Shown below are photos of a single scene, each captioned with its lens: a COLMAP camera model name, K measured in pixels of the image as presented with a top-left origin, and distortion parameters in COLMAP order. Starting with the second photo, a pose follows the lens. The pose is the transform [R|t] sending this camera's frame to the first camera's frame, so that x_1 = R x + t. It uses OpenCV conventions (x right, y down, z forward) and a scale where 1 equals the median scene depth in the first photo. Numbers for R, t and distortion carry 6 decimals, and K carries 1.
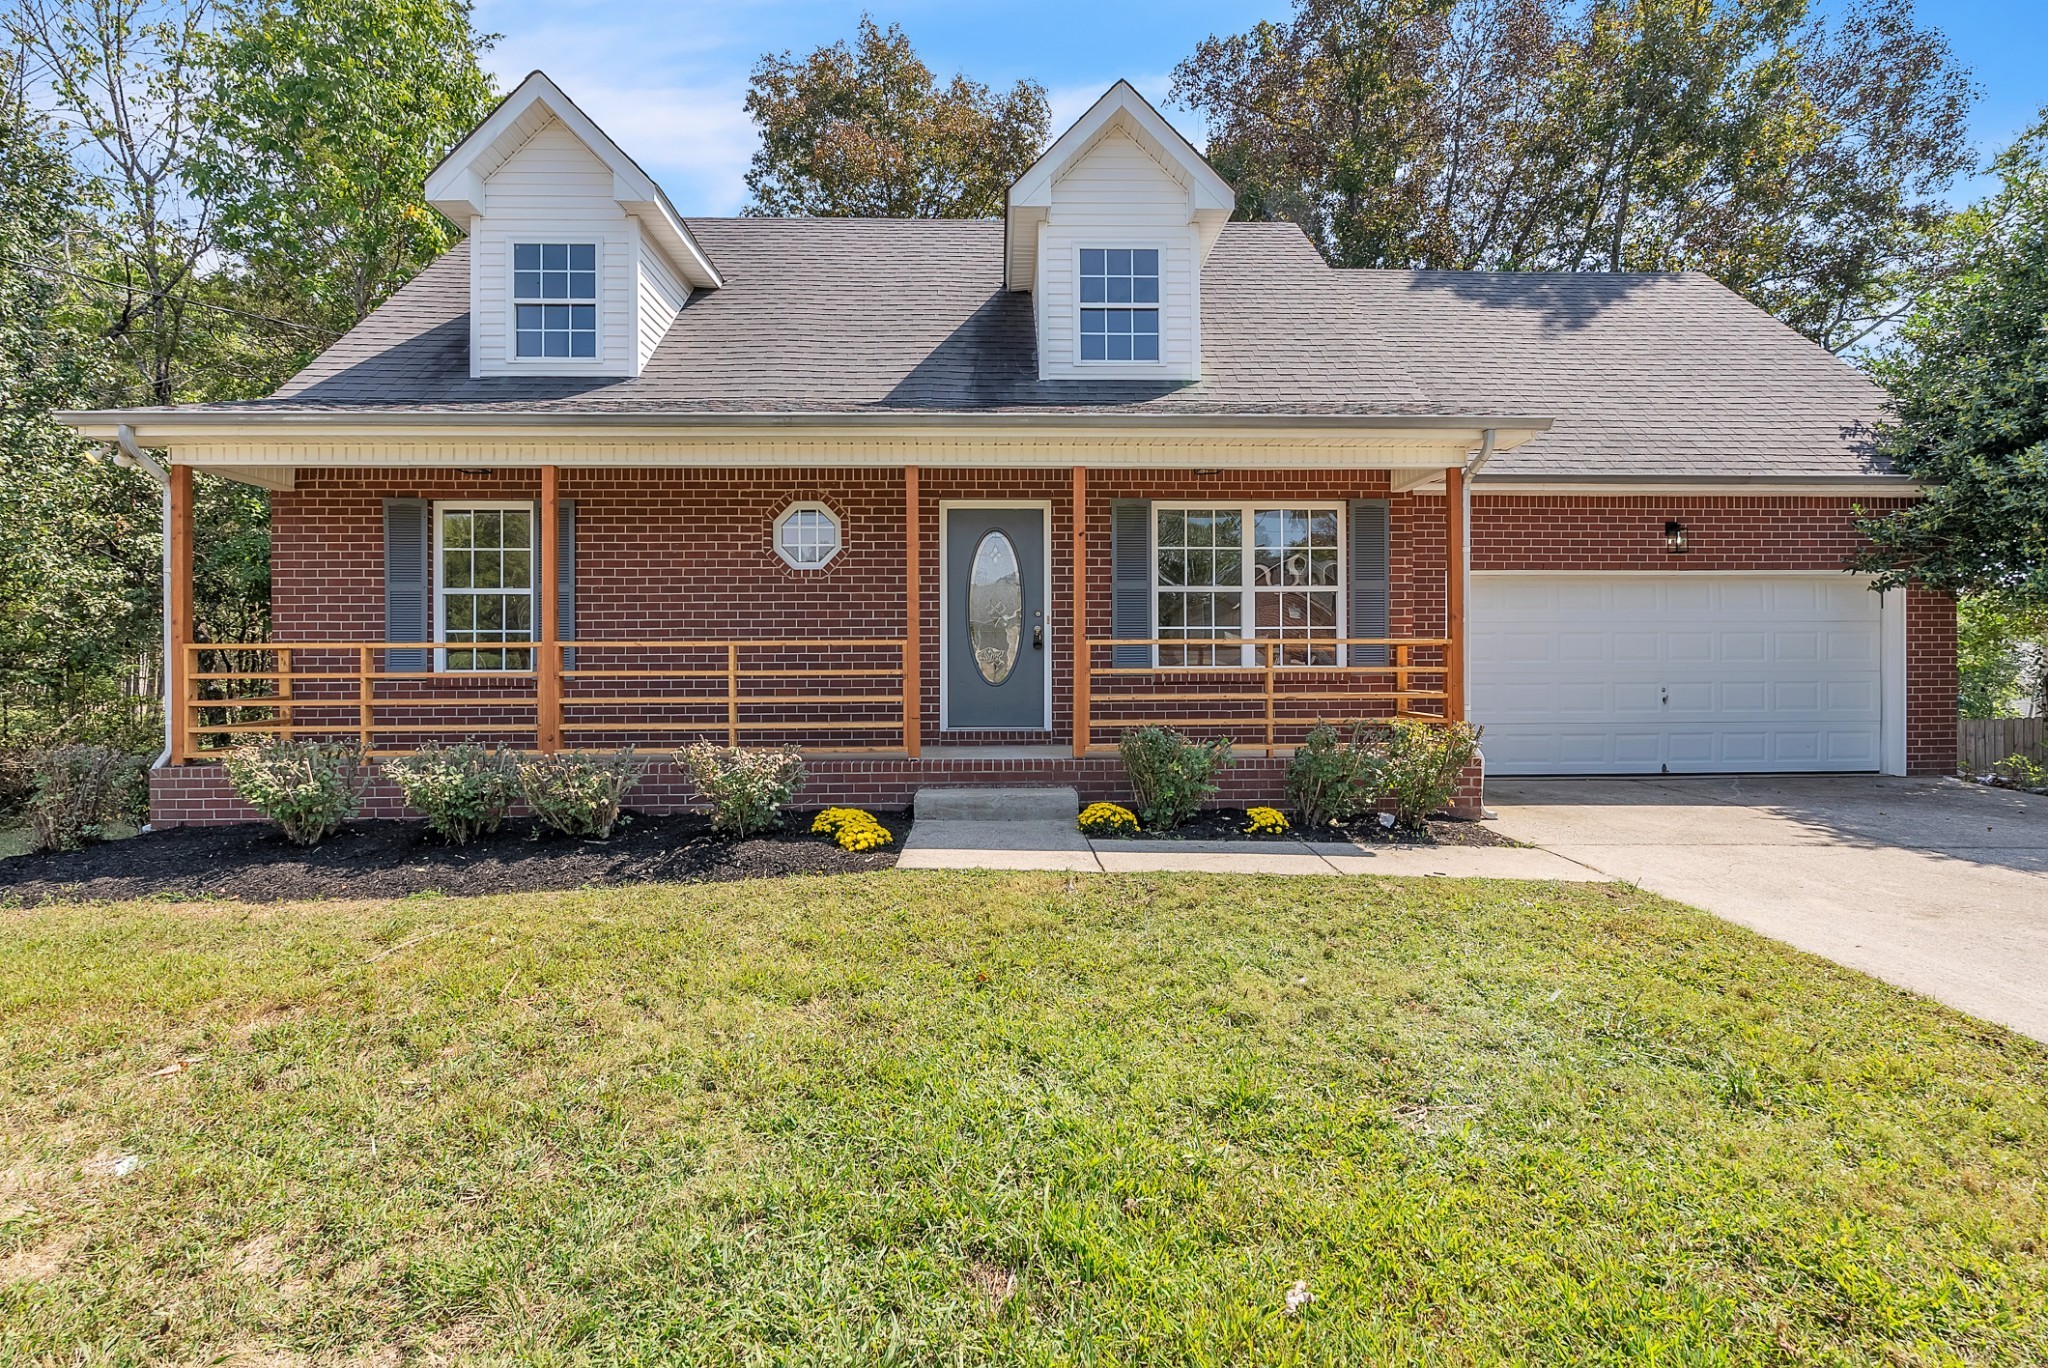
lens RADIAL K [[935.4, 0, 1021.9], [0, 935.4, 666.2], [0, 0, 1]] dist [-0.004923, -0.000188]
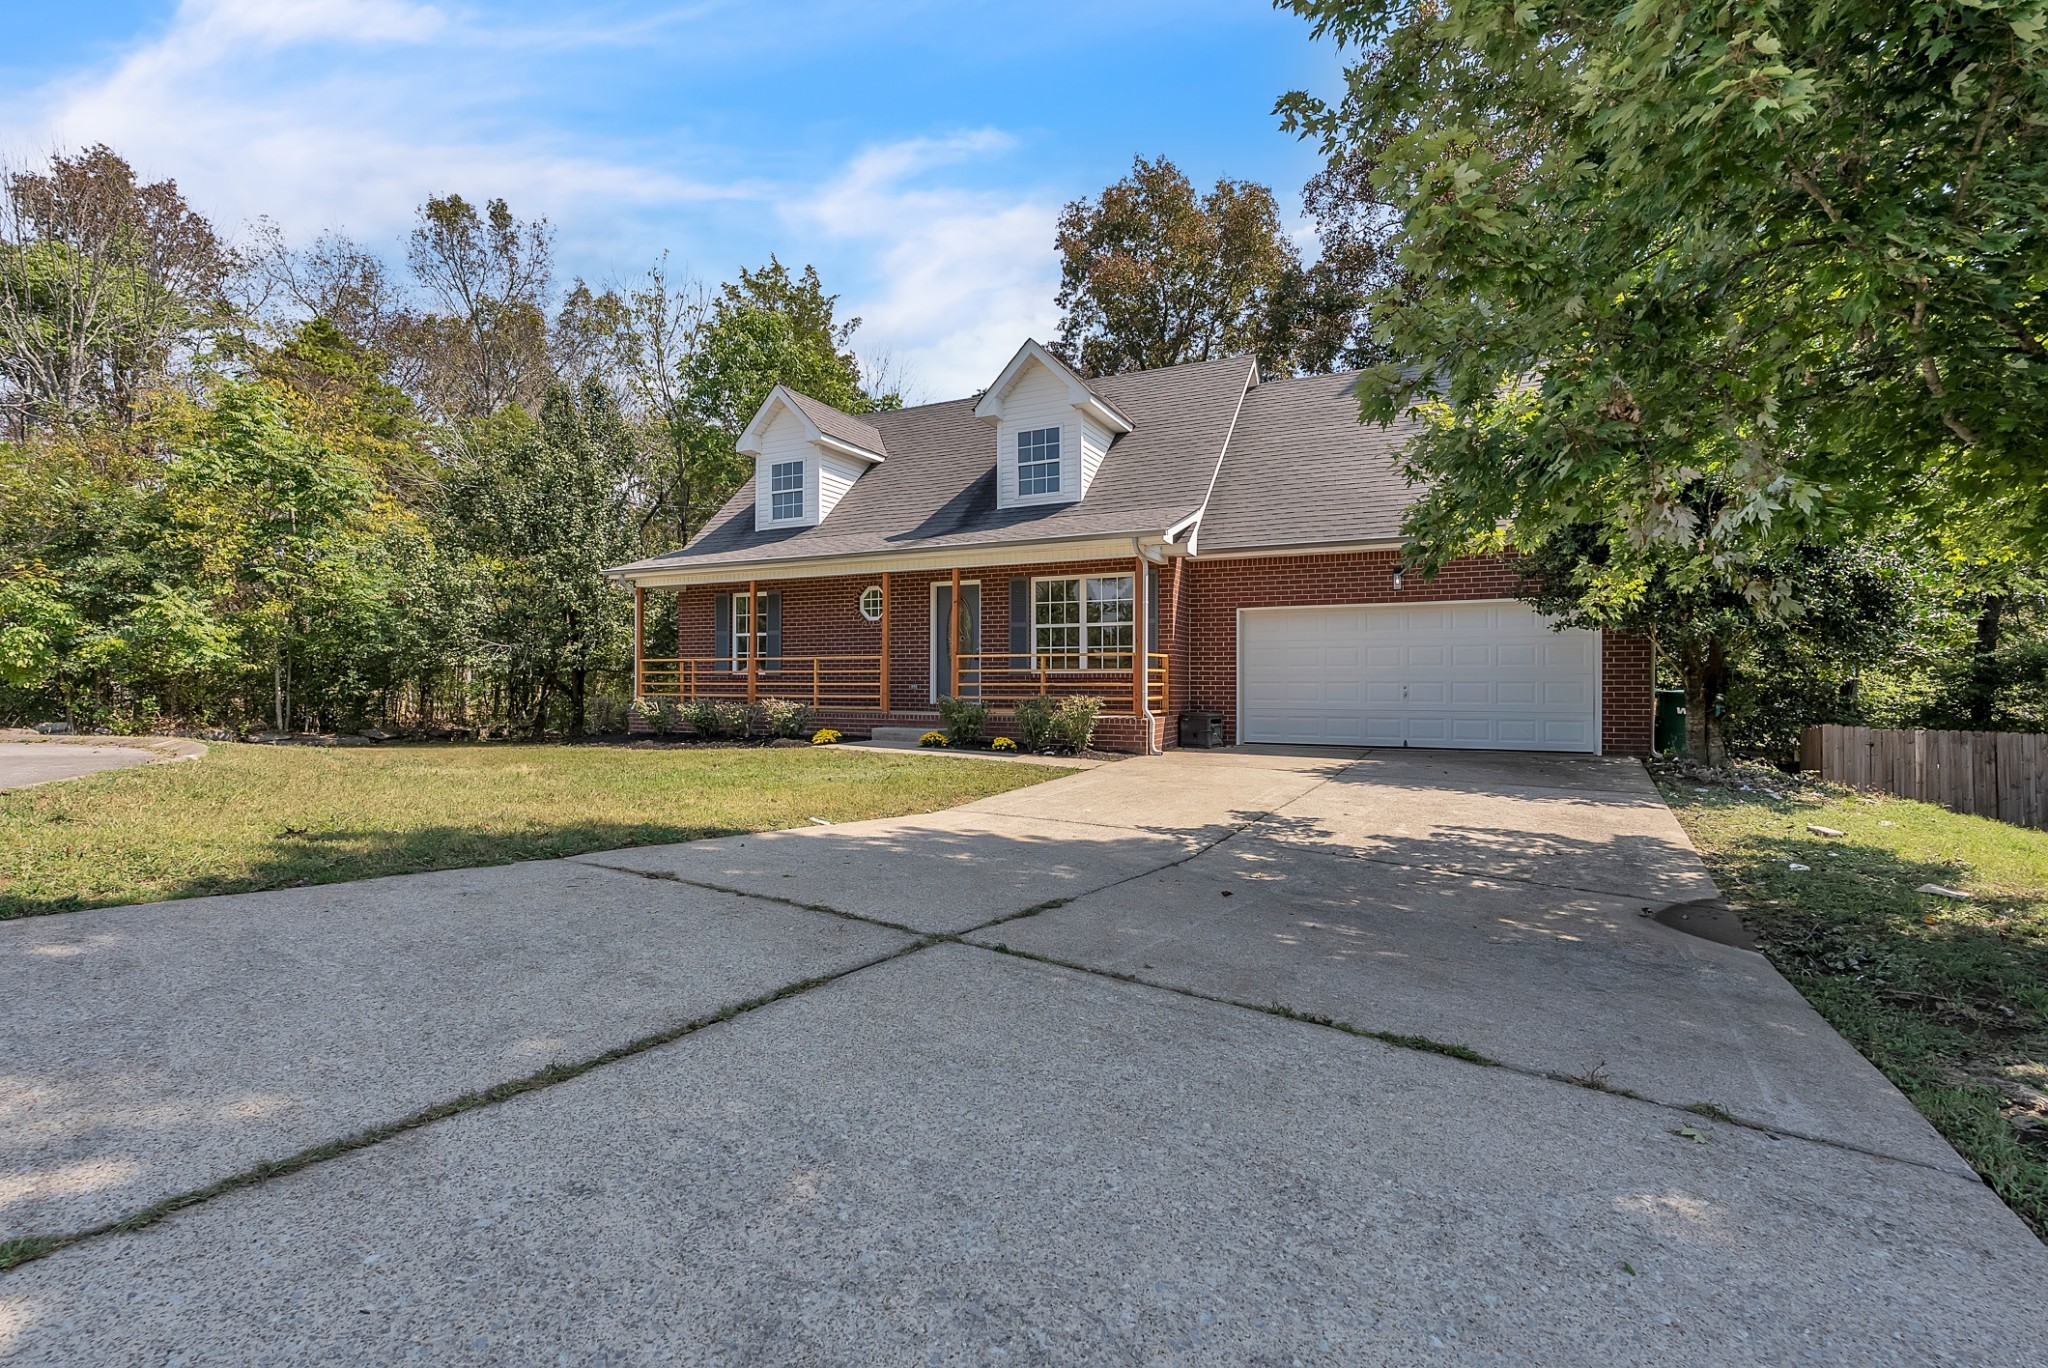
lens RADIAL K [[935.4, 0, 1026.2], [0, 935.4, 683.6], [0, 0, 1]] dist [-0.004923, -0.000188]
pose [[0.882604, 0.006659, -0.470070, 0.976657], [-0.005045, 0.999976, 0.004694, 0.019236], [0.470090, -0.001772, 0.882617, -0.592963]]
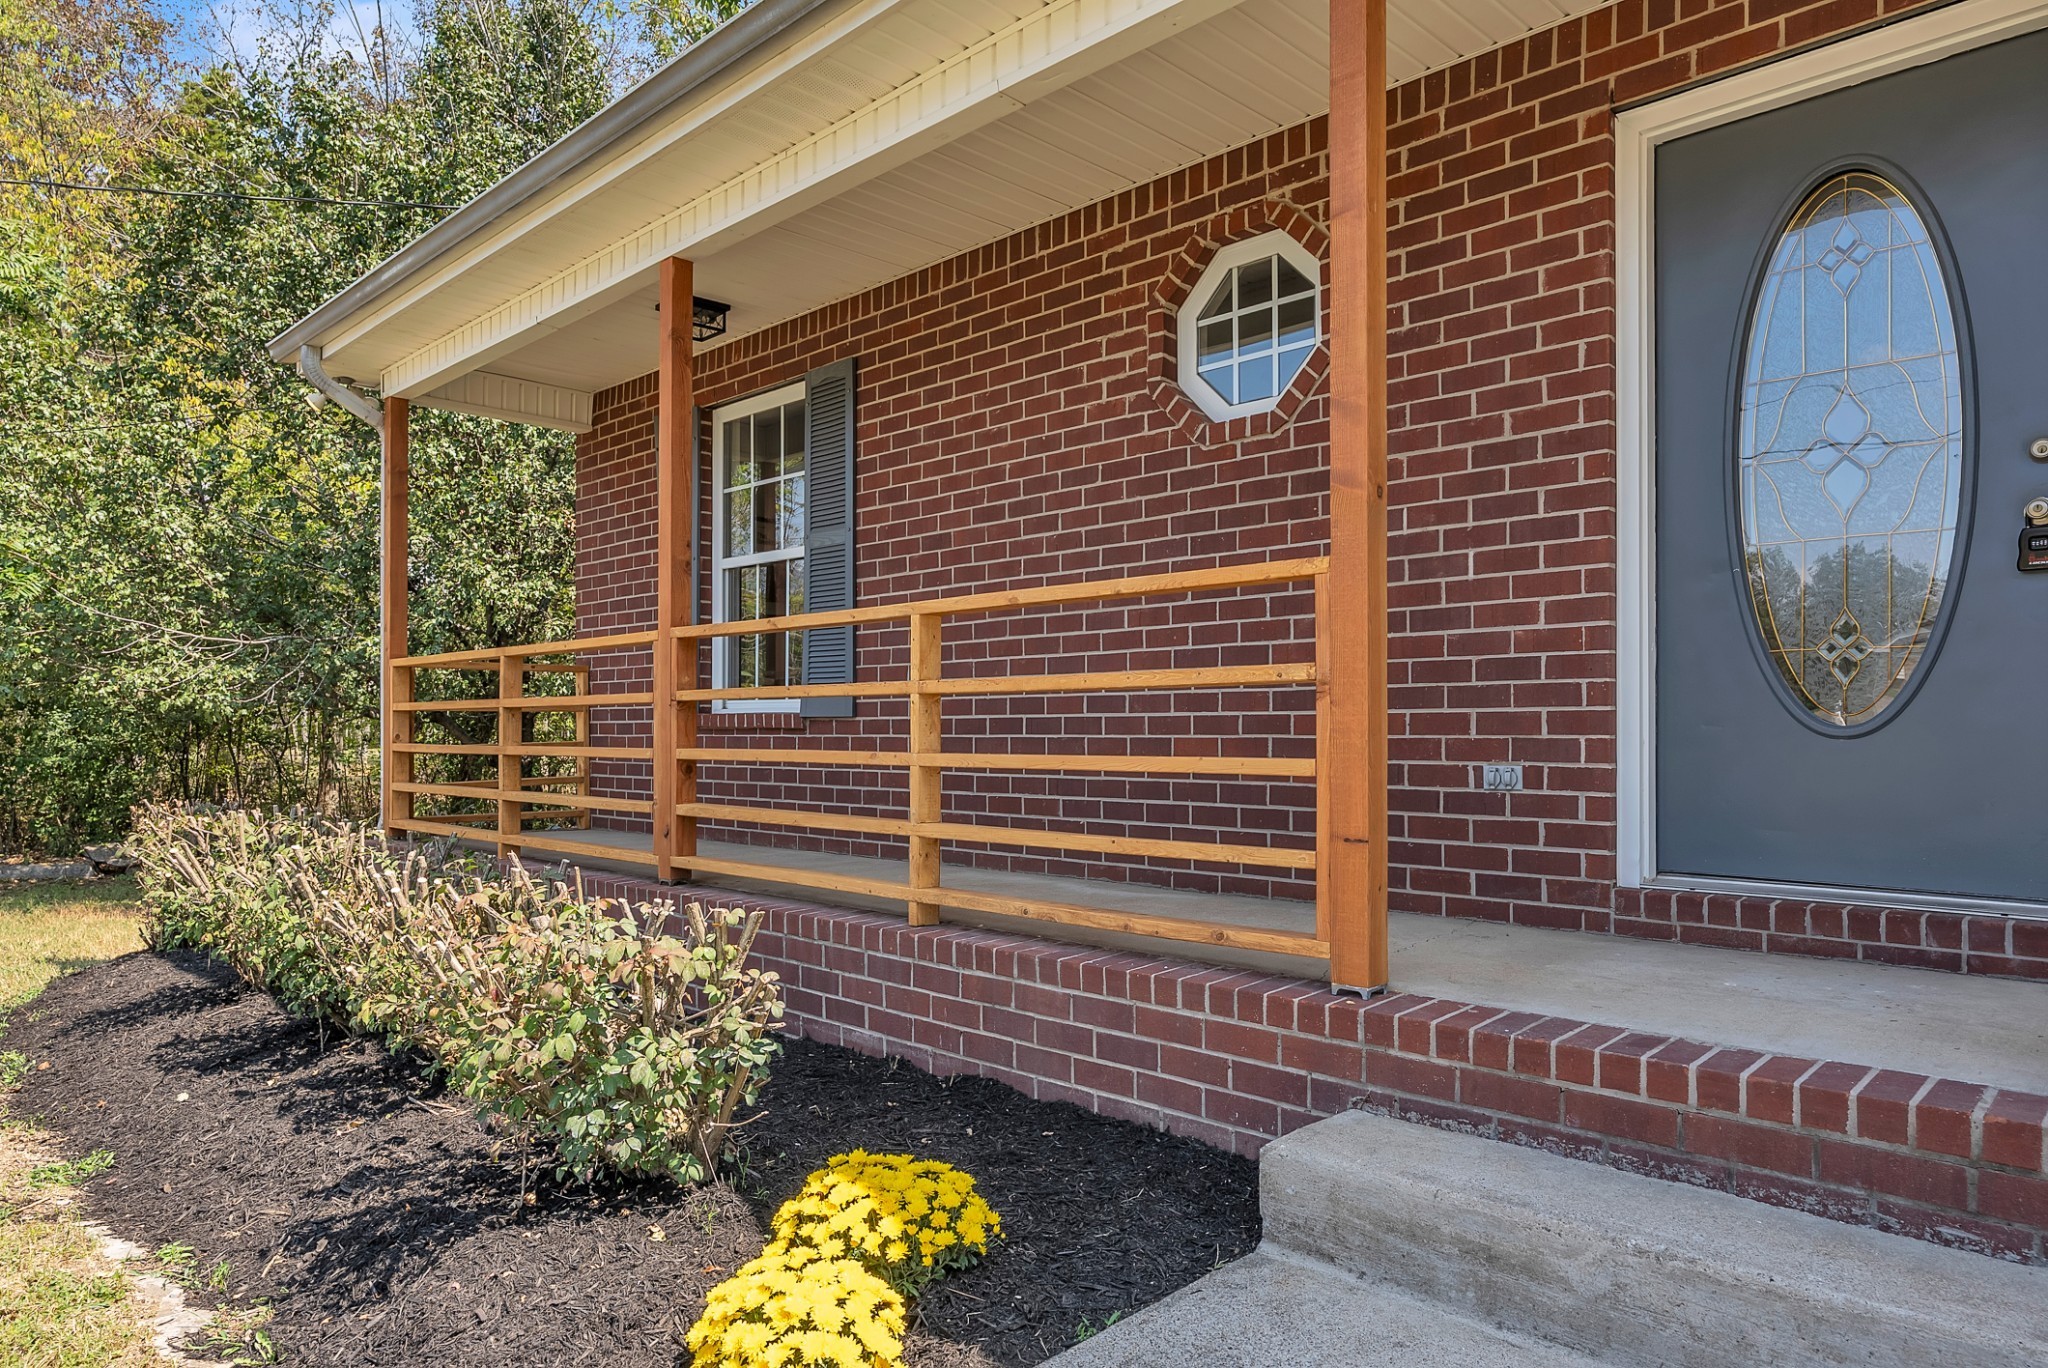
lens RADIAL K [[1264.3, 0, 1021.4], [0, 1264.3, 718.4], [0, 0, 1]] dist [-0.000623, -0.000410]
pose [[0.684789, -0.002988, -0.728735, 0.075574], [-0.003733, 0.999964, -0.007608, 0.019830], [0.728732, 0.007930, 0.684753, 0.577332]]
